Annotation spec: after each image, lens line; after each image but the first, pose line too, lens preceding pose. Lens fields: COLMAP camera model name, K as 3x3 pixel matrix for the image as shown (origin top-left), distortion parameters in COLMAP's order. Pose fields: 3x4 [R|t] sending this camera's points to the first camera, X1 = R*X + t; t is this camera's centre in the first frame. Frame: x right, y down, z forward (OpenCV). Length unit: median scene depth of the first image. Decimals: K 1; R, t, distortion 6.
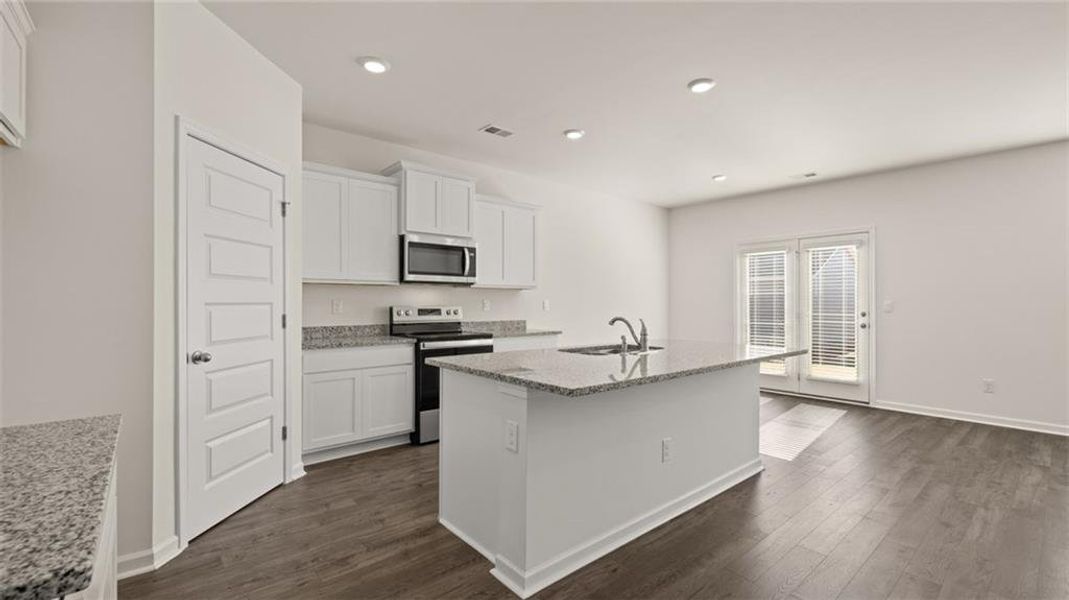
lens RADIAL K [[447.3, 0, 531.2], [0, 447.3, 303.1], [0, 0, 1]] dist [-0.000914, -0.000218]
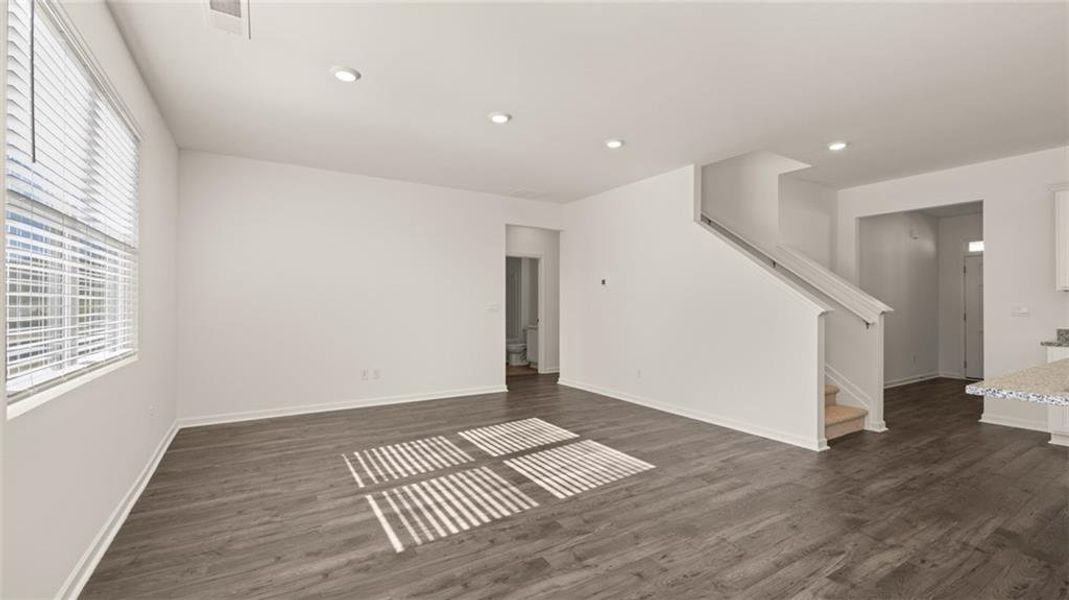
lens RADIAL K [[447.3, 0, 531.5], [0, 447.3, 302.1], [0, 0, 1]] dist [-0.000914, -0.000218]
pose [[-0.988582, -0.005587, 0.150579, 0.806982], [-0.005871, 0.999982, -0.001438, -0.001325], [-0.150568, -0.002305, -0.988597, 1.228255]]
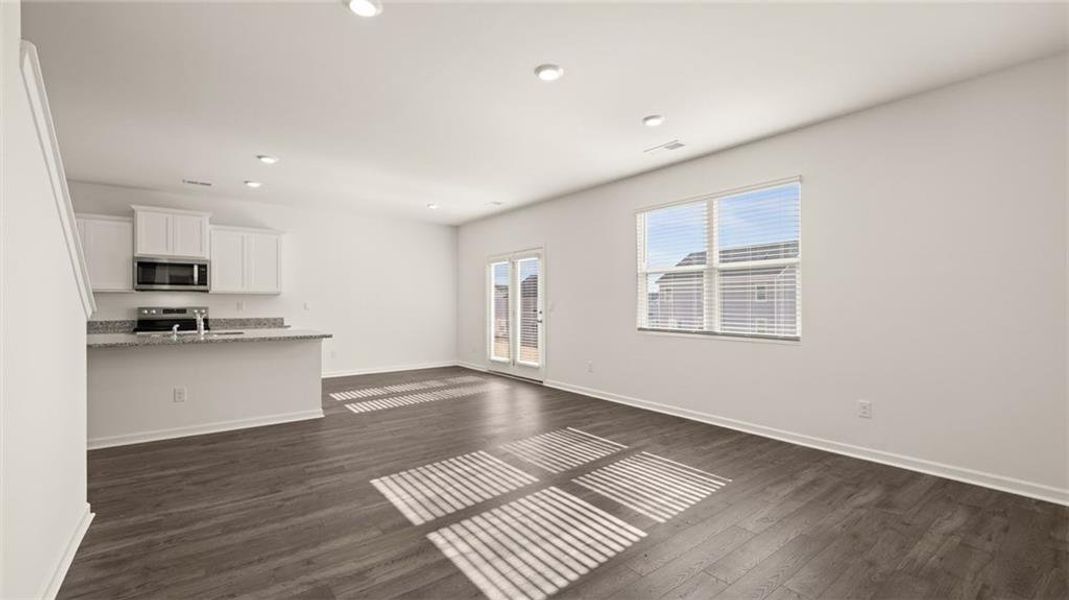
lens RADIAL K [[447.3, 0, 532.8], [0, 447.3, 301.4], [0, 0, 1]] dist [-0.000914, -0.000218]
pose [[0.998639, -0.004538, -0.051966, 1.013292], [0.004207, 0.999970, -0.006463, 0.003566], [0.051994, 0.006236, 0.998628, -0.340753]]
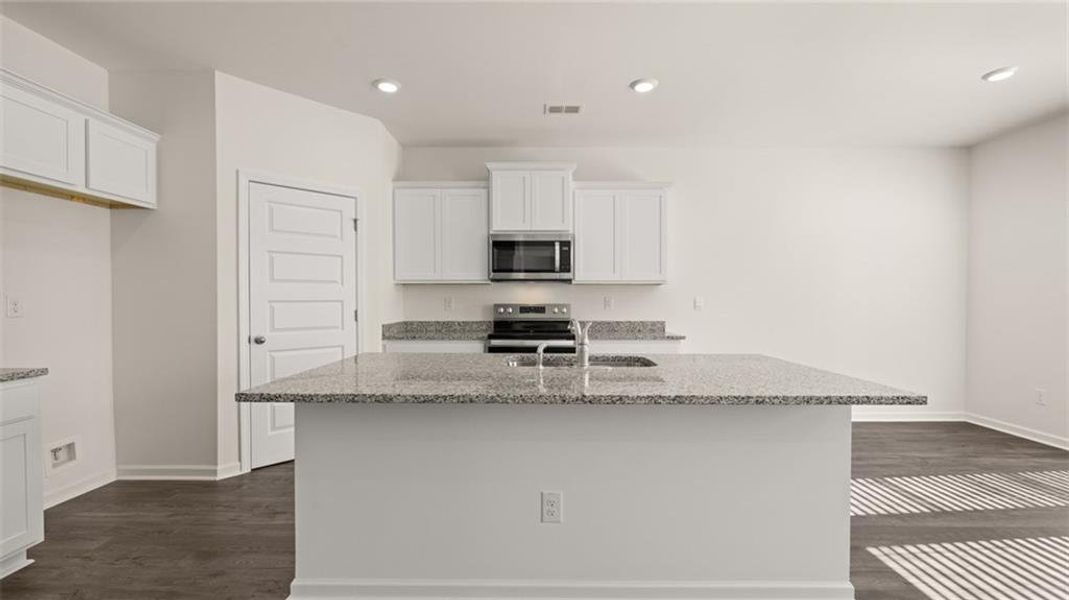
lens RADIAL K [[447.3, 0, 538.4], [0, 447.3, 304.4], [0, 0, 1]] dist [-0.000914, -0.000218]
pose [[0.764428, 0.004132, -0.644696, 0.449438], [0.000318, 0.999977, 0.006785, 0.001476], [0.644709, -0.005392, 0.764409, 0.270903]]
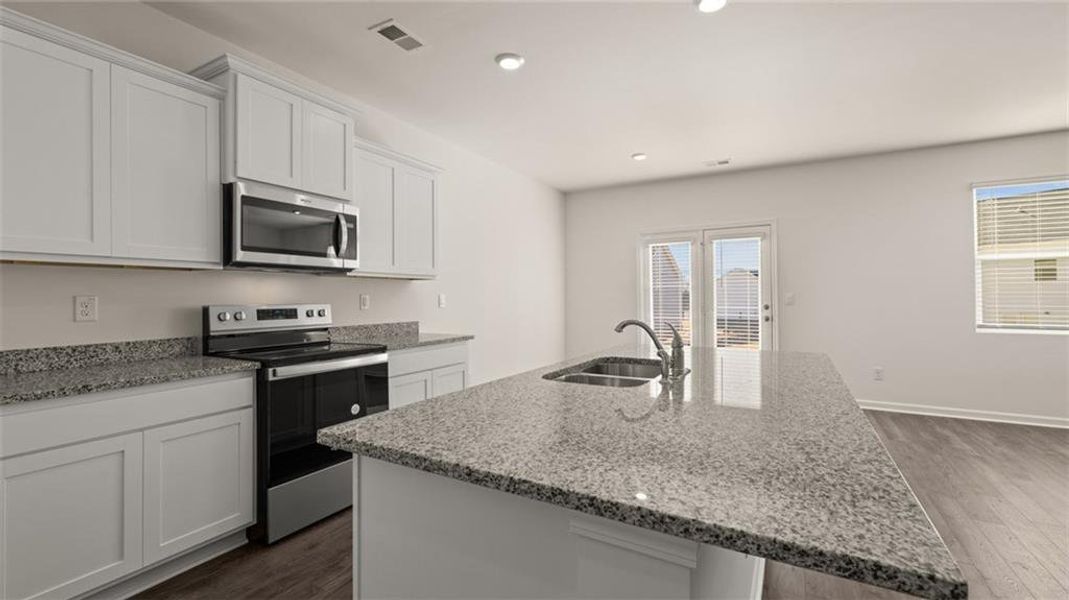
lens RADIAL K [[447.3, 0, 533.3], [0, 447.3, 293.5], [0, 0, 1]] dist [-0.000914, -0.000218]
pose [[0.940299, -0.003541, 0.340332, -0.110372], [0.006270, 0.999956, -0.006919, -0.002145], [-0.340292, 0.008640, 0.940280, 0.307998]]
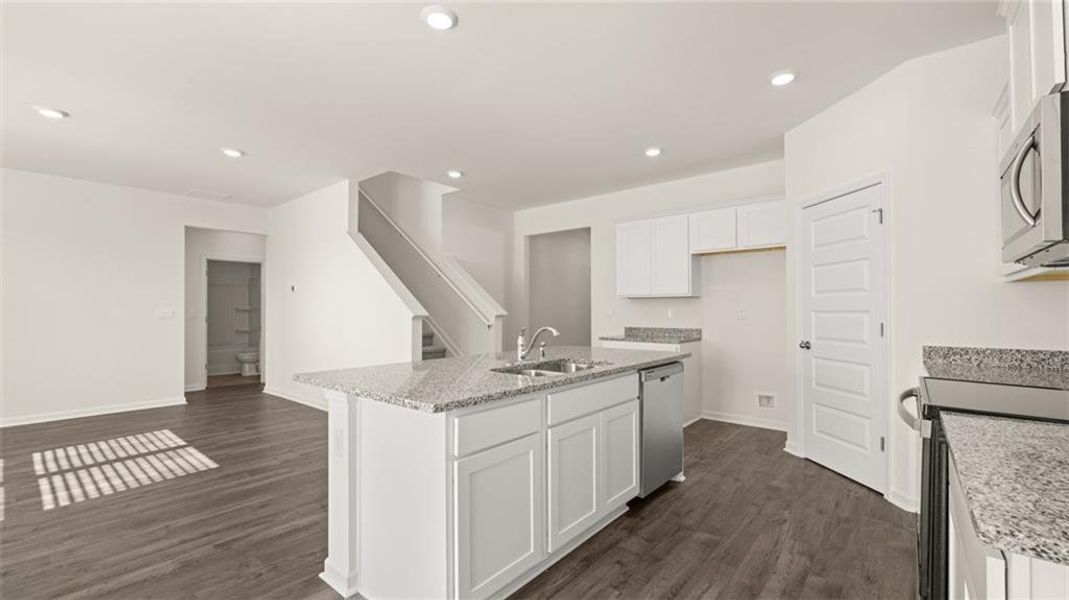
lens RADIAL K [[447.3, 0, 524.3], [0, 447.3, 303.8], [0, 0, 1]] dist [-0.000914, -0.000218]
pose [[-0.987081, -0.002950, -0.160194, 0.271779], [-0.000946, 0.999920, -0.012580, -0.001888], [0.160219, -0.012266, -0.987005, 1.318779]]
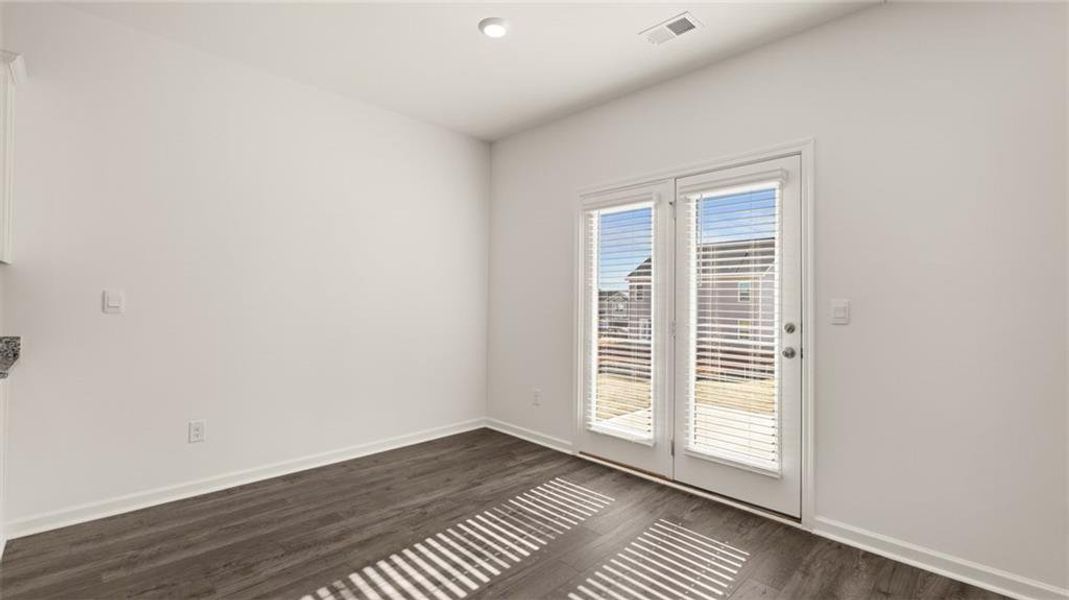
lens RADIAL K [[447.3, 0, 530.9], [0, 447.3, 295.7], [0, 0, 1]] dist [-0.000914, -0.000218]
pose [[0.997137, 0.010429, 0.074898, 0.562801], [-0.009700, 0.999902, -0.010099, -0.001551], [-0.074996, 0.009343, 0.997140, 0.711950]]
